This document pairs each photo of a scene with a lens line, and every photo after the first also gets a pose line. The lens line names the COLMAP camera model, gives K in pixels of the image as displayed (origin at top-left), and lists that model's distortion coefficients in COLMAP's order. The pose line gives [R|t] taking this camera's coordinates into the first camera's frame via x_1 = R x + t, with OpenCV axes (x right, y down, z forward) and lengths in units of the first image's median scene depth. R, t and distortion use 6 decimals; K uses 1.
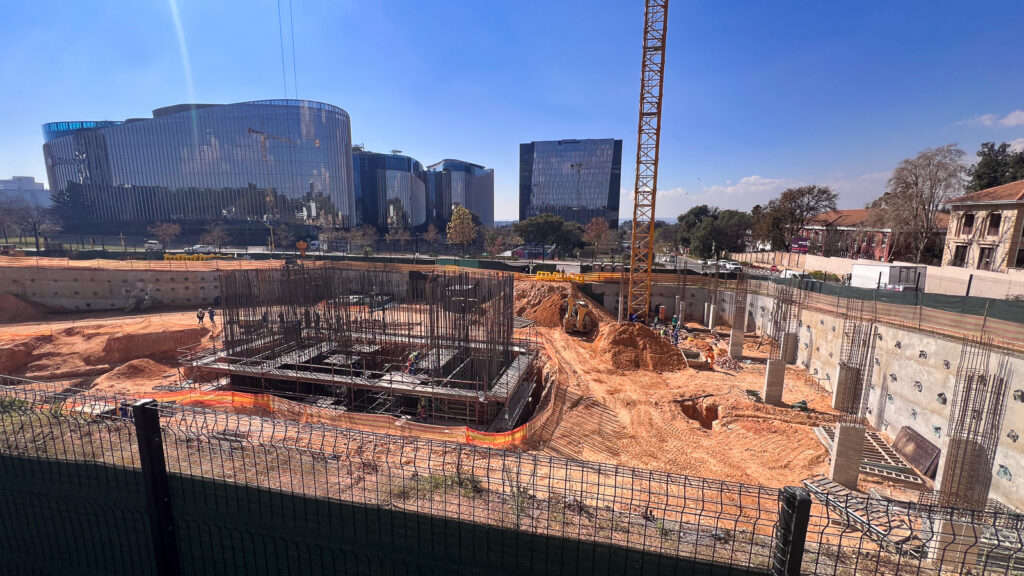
lens RADIAL K [[411.5, 0, 512.0], [0, 411.5, 288.0], [0, 0, 1]] dist [-0.000721, -0.000088]
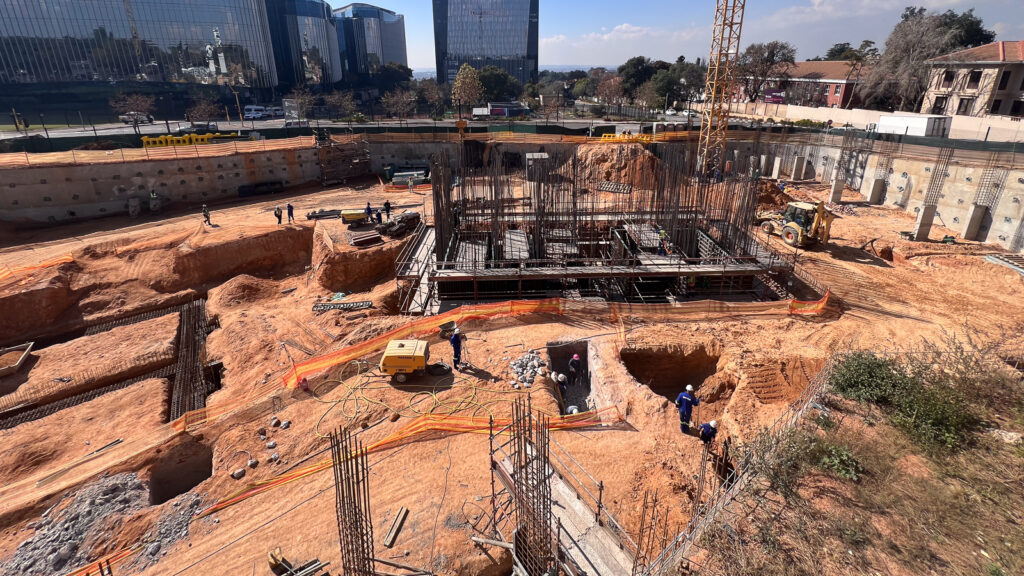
lens RADIAL K [[412.2, 0, 511.2], [0, 412.2, 187.6], [0, 0, 1]] dist [-0.000160, 0.000076]
pose [[0.964663, -0.087576, 0.248508, -0.436127], [0.057922, 0.990561, 0.124235, -0.050938], [-0.257042, -0.105451, 0.960630, 0.081749]]
